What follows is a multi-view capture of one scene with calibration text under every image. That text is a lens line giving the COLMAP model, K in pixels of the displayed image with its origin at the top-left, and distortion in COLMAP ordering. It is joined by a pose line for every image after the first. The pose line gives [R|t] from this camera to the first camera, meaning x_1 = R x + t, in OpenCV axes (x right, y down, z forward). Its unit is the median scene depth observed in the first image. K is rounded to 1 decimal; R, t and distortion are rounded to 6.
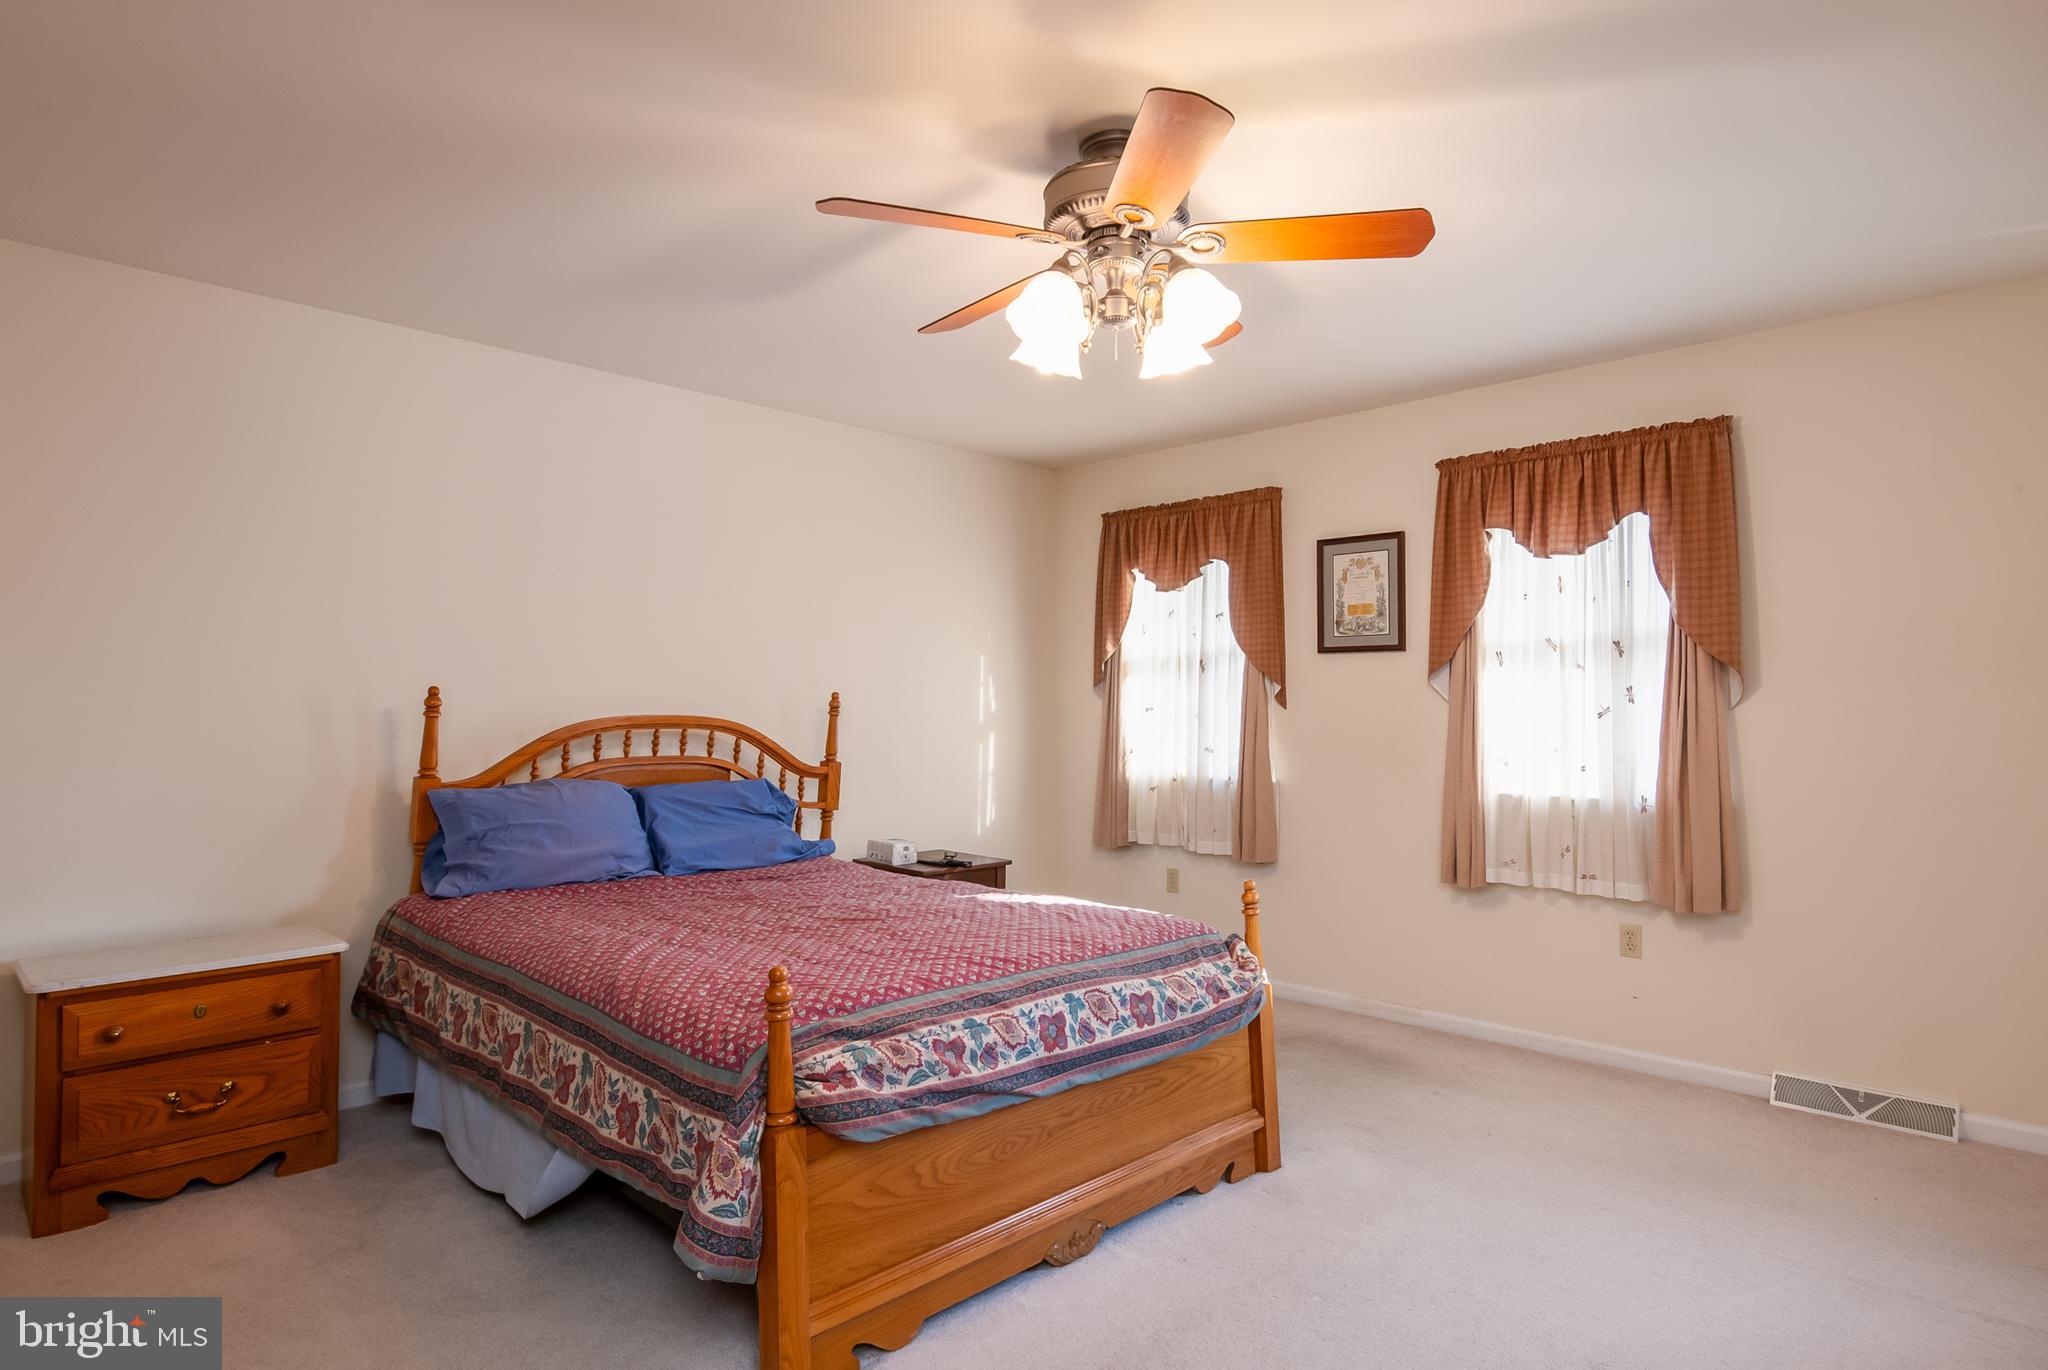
lens RADIAL K [[1128.1, 0, 1024.0], [0, 1128.1, 685.0], [0, 0, 1]] dist [0.001361, 0.000268]
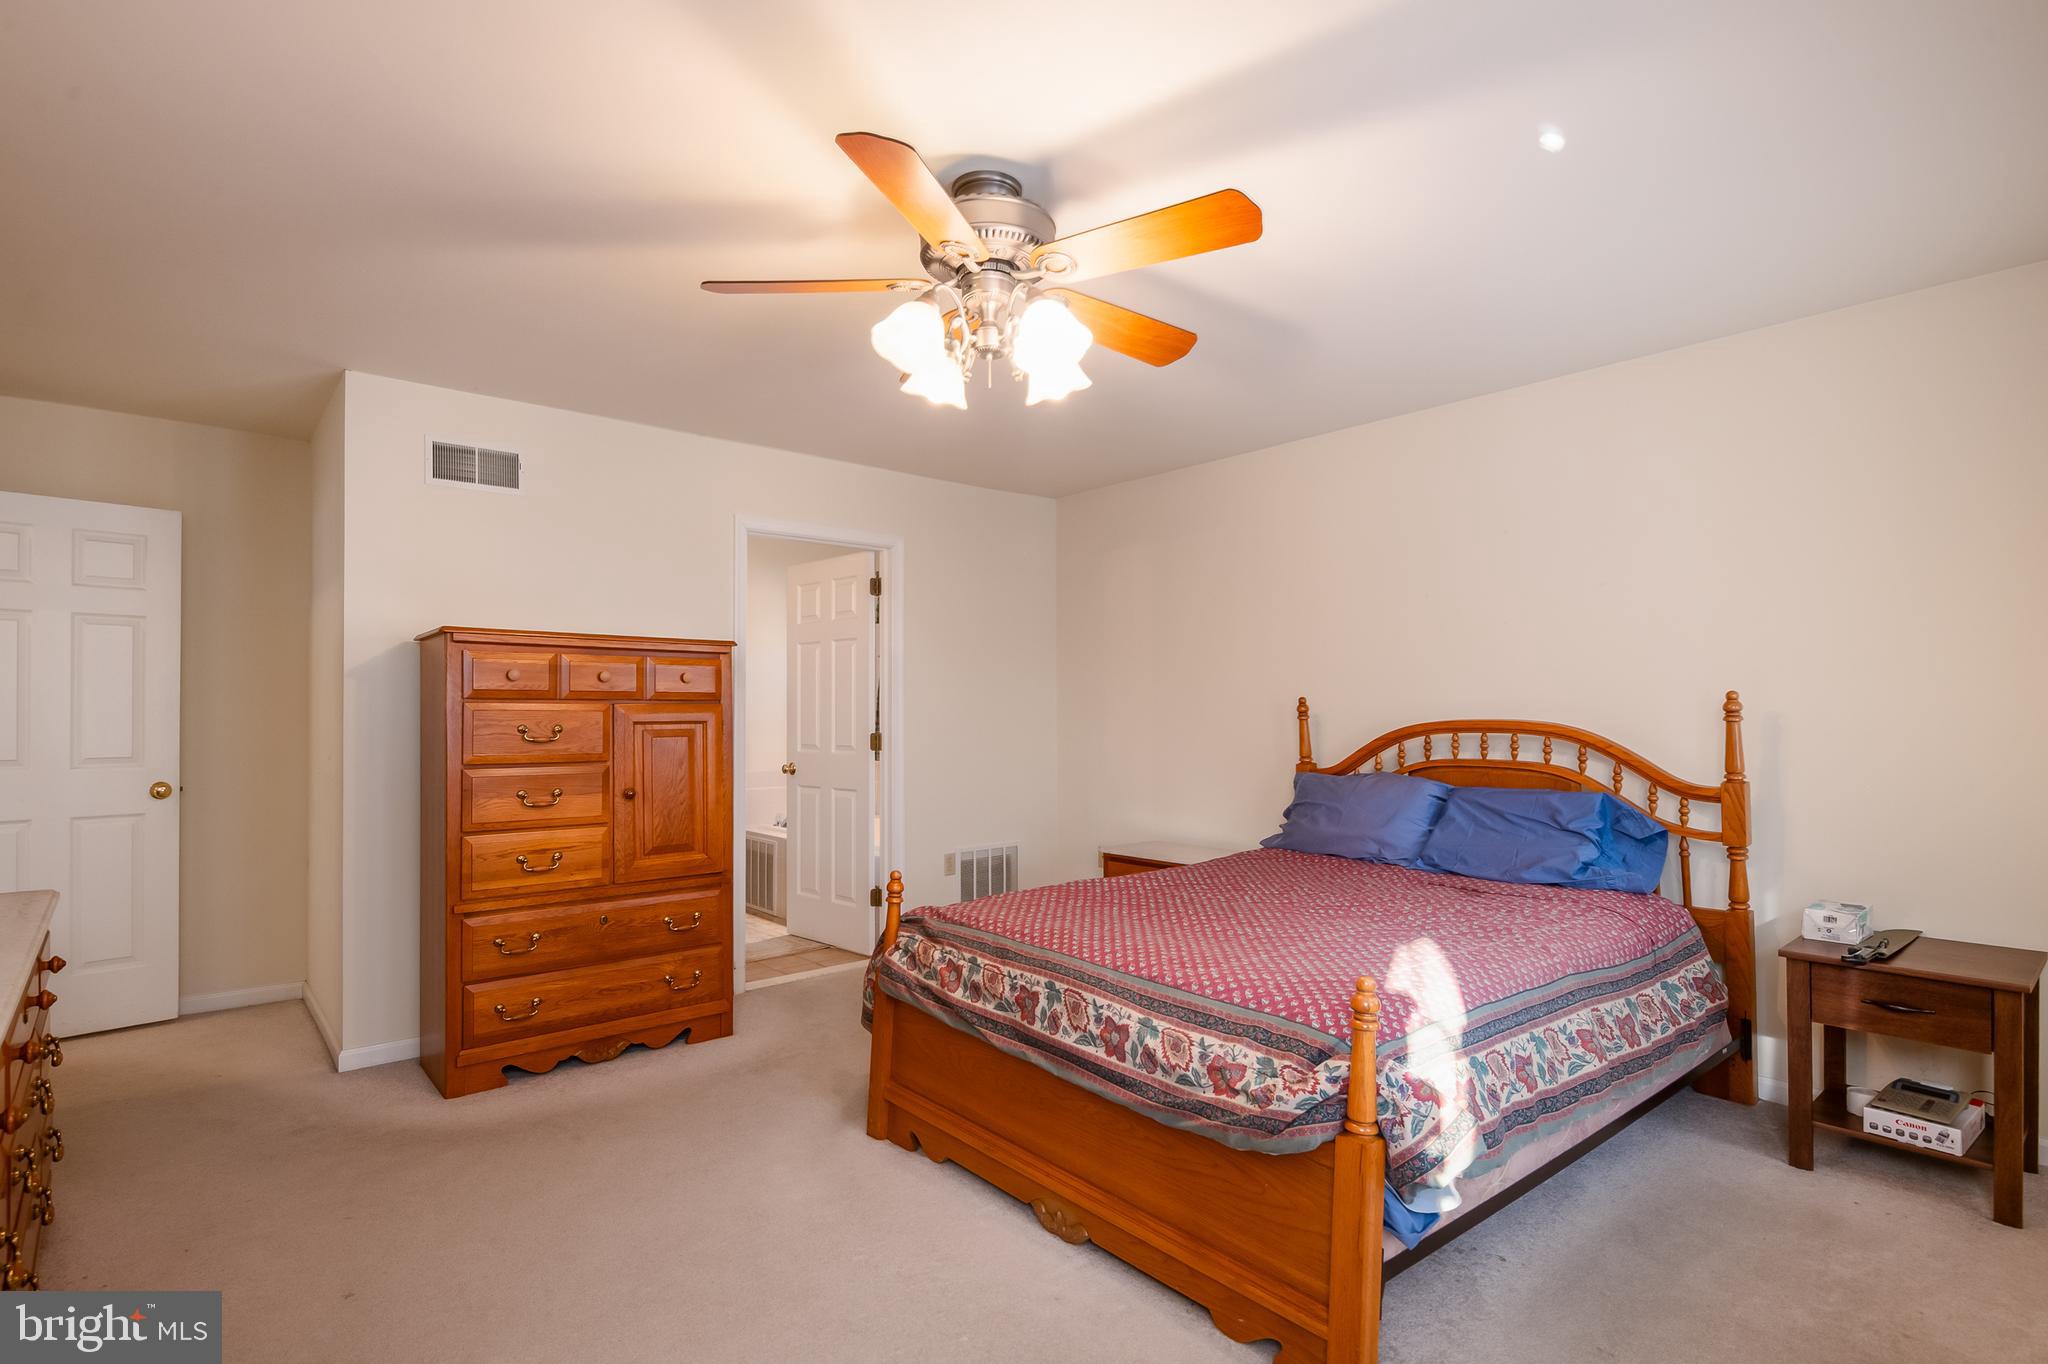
lens RADIAL K [[1017.4, 0, 1024.3], [0, 1017.4, 720.1], [0, 0, 1]] dist [-0.000839, -0.000215]
pose [[-0.082585, 0.008728, -0.996546, 0.916437], [0.018484, 0.999803, 0.007225, 0.020353], [0.996413, -0.017823, -0.082730, 0.981406]]
